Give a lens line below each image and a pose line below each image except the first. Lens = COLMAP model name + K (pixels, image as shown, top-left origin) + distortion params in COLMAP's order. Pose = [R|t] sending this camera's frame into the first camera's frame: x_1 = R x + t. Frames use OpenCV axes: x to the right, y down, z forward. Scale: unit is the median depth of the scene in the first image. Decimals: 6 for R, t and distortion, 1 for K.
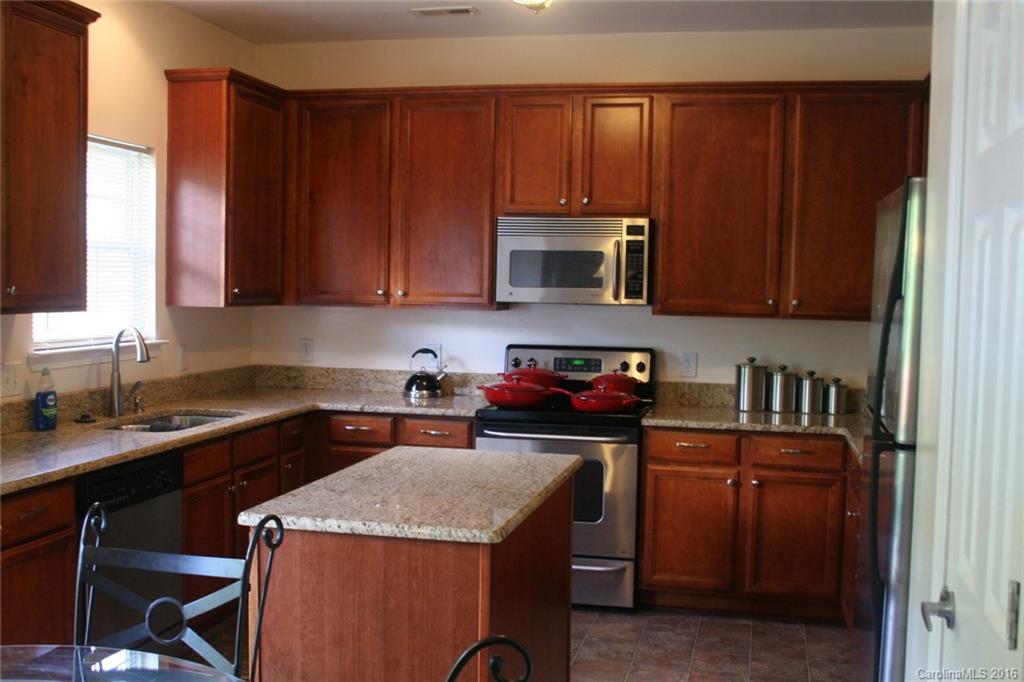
lens RADIAL K [[1124.4, 0, 512.0], [0, 1124.4, 341.0], [0, 0, 1]] dist [-0.088066, 0.002899]
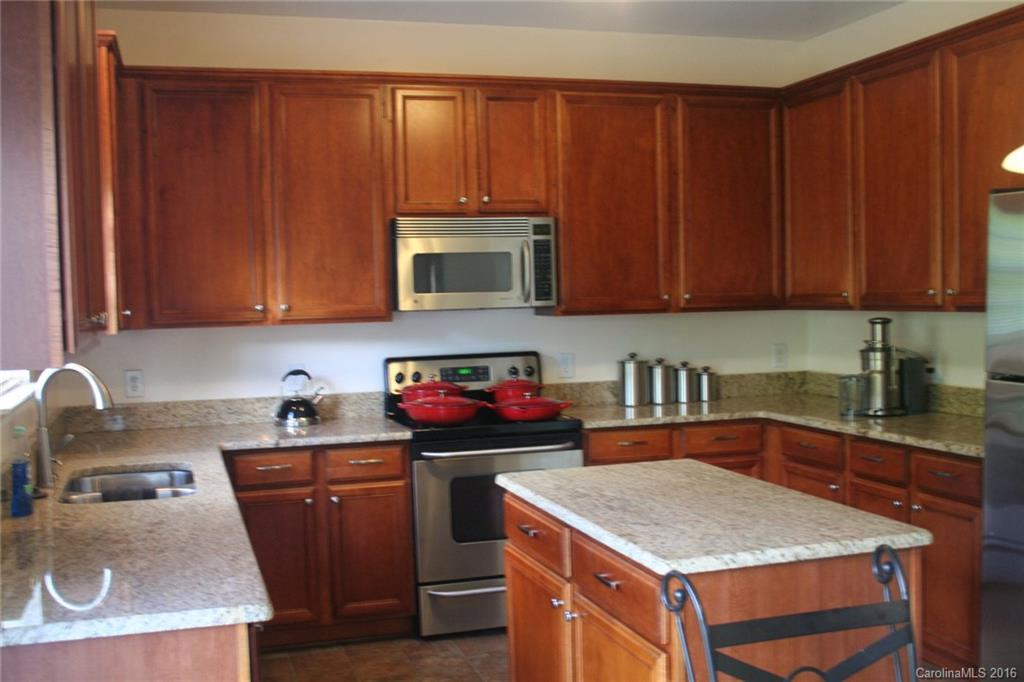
lens RADIAL K [[1124.4, 0, 512.0], [0, 1124.4, 341.0], [0, 0, 1]] dist [-0.088066, 0.002899]
pose [[0.865469, -0.063808, 0.496882, -0.386940], [0.067866, 0.997645, 0.009905, -0.013698], [-0.496344, 0.025148, 0.867762, 0.169572]]
